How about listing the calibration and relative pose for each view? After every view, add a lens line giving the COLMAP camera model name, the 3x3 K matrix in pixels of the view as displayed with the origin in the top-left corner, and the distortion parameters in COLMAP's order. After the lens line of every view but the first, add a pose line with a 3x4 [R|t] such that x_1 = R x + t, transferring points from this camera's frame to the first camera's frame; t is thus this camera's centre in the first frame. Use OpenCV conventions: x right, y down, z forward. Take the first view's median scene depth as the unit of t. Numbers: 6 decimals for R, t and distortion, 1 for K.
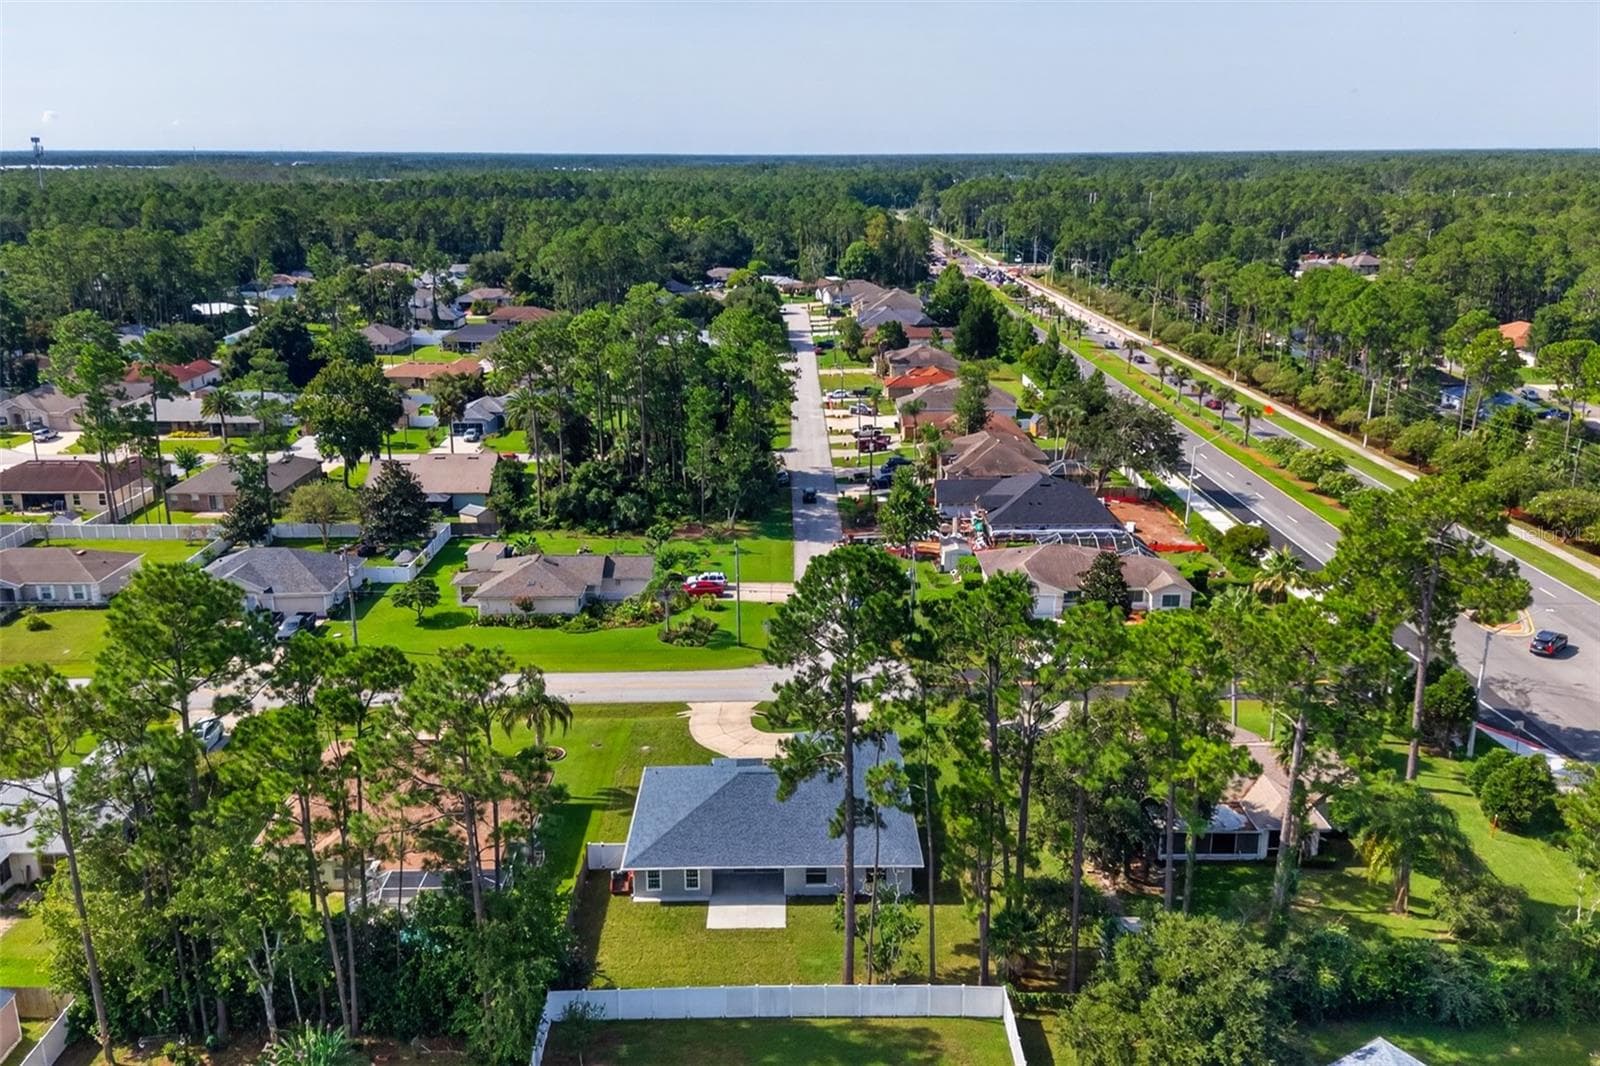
lens RADIAL K [[1313.2, 0, 801.9], [0, 1313.2, 591.4], [0, 0, 1]] dist [0.272057, -0.512854]
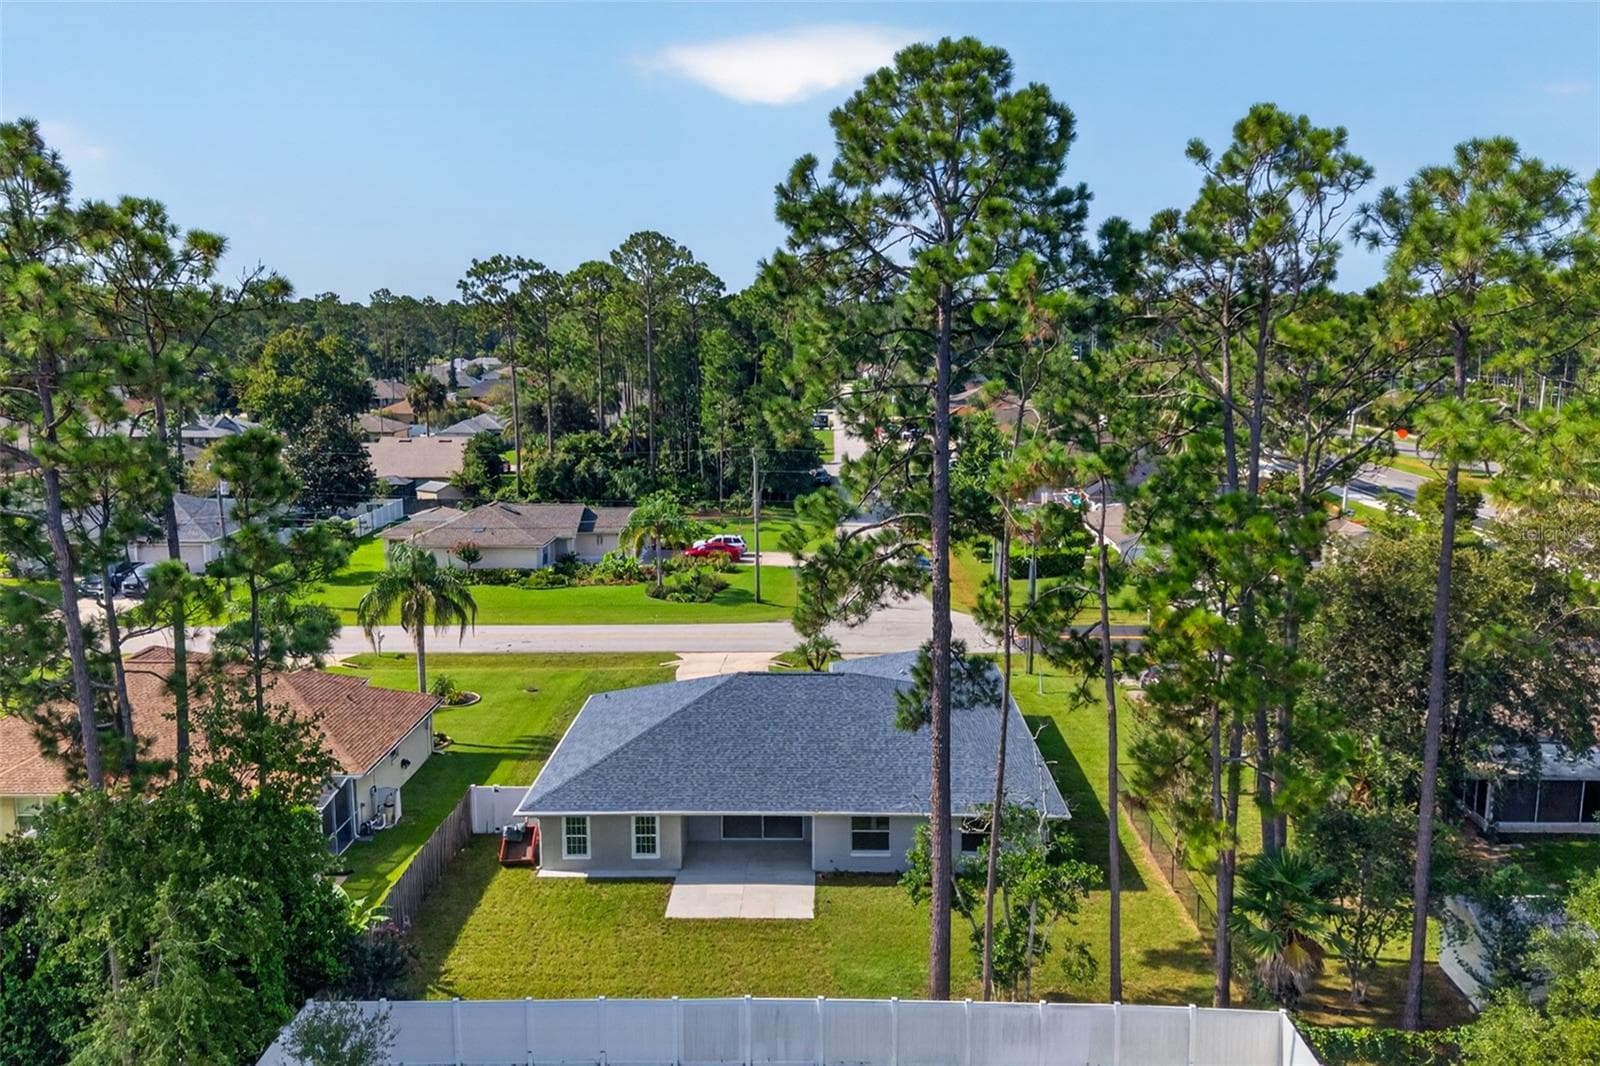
lens RADIAL K [[1313.2, 0, 801.9], [0, 1313.2, 591.4], [0, 0, 1]] dist [0.272057, -0.512854]
pose [[0.999439, 0.006753, -0.032807, -0.000136], [-0.010331, 0.993862, -0.110140, 0.153513], [0.031862, 0.110417, 0.993374, 0.387850]]
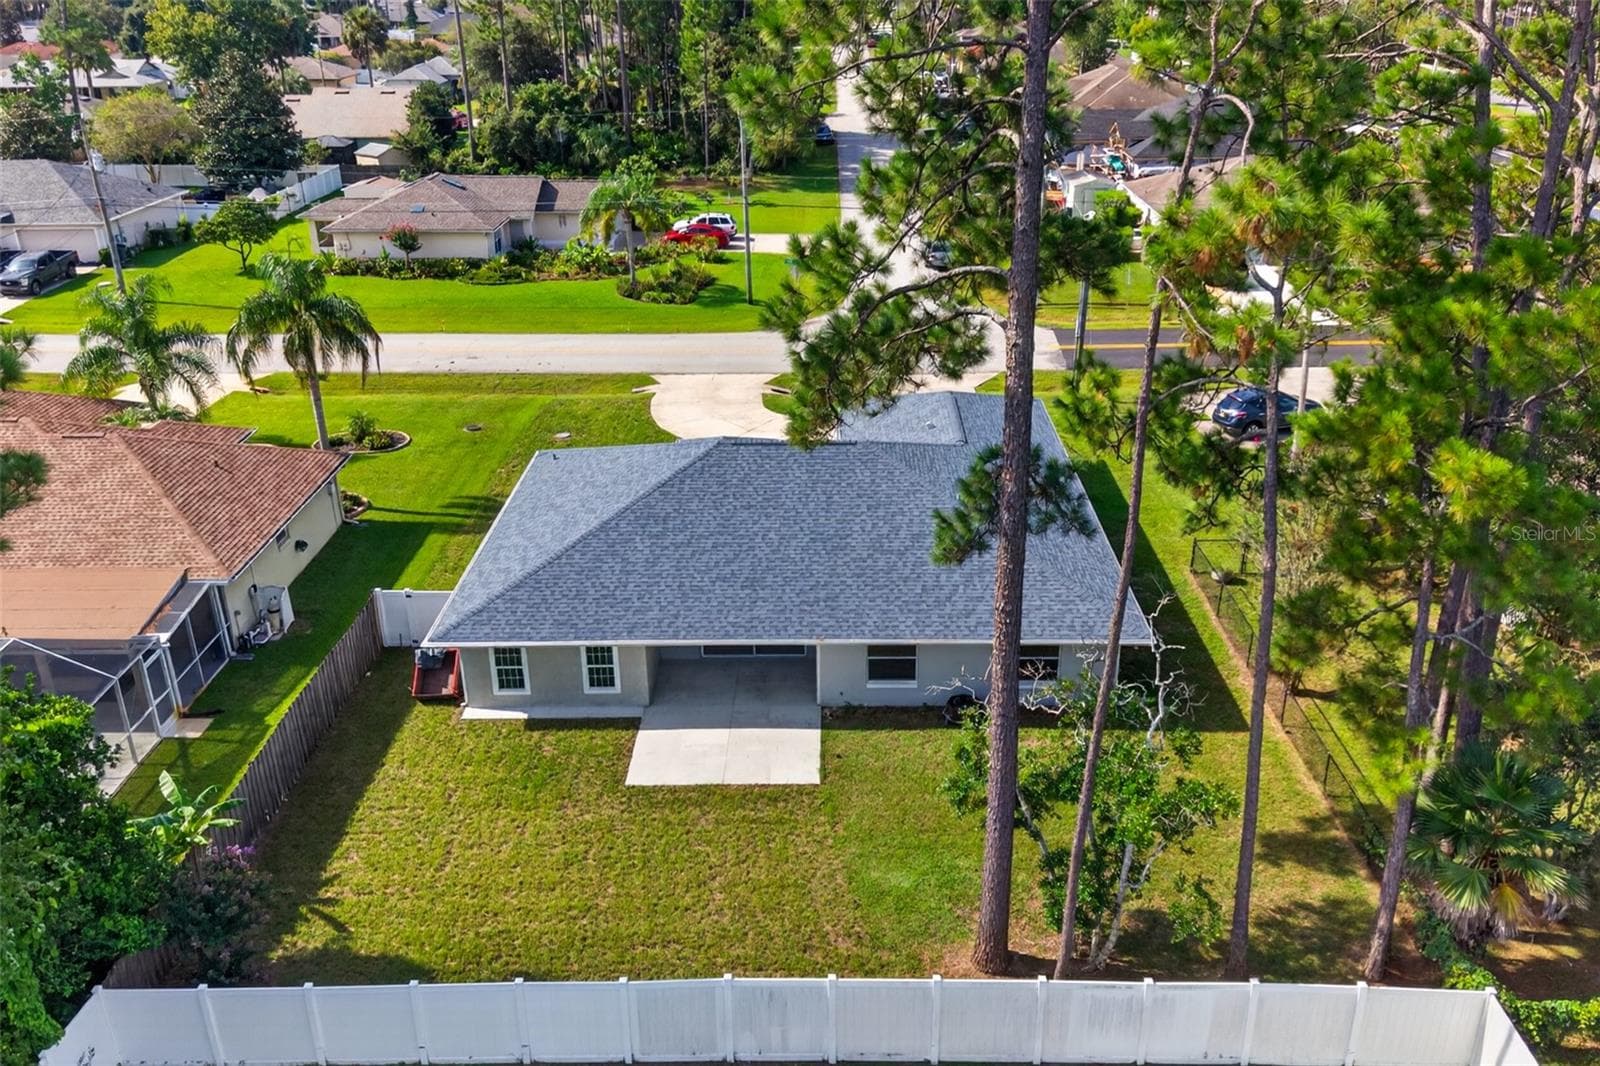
lens RADIAL K [[1305.9, 0, 817.9], [0, 1305.9, 555.3], [0, 0, 1]] dist [0.184472, -0.285084]
pose [[0.999772, 0.004210, -0.020911, -0.003816], [-0.001704, 0.992956, 0.118469, 0.114454], [0.021263, -0.118406, 0.992738, 0.517048]]
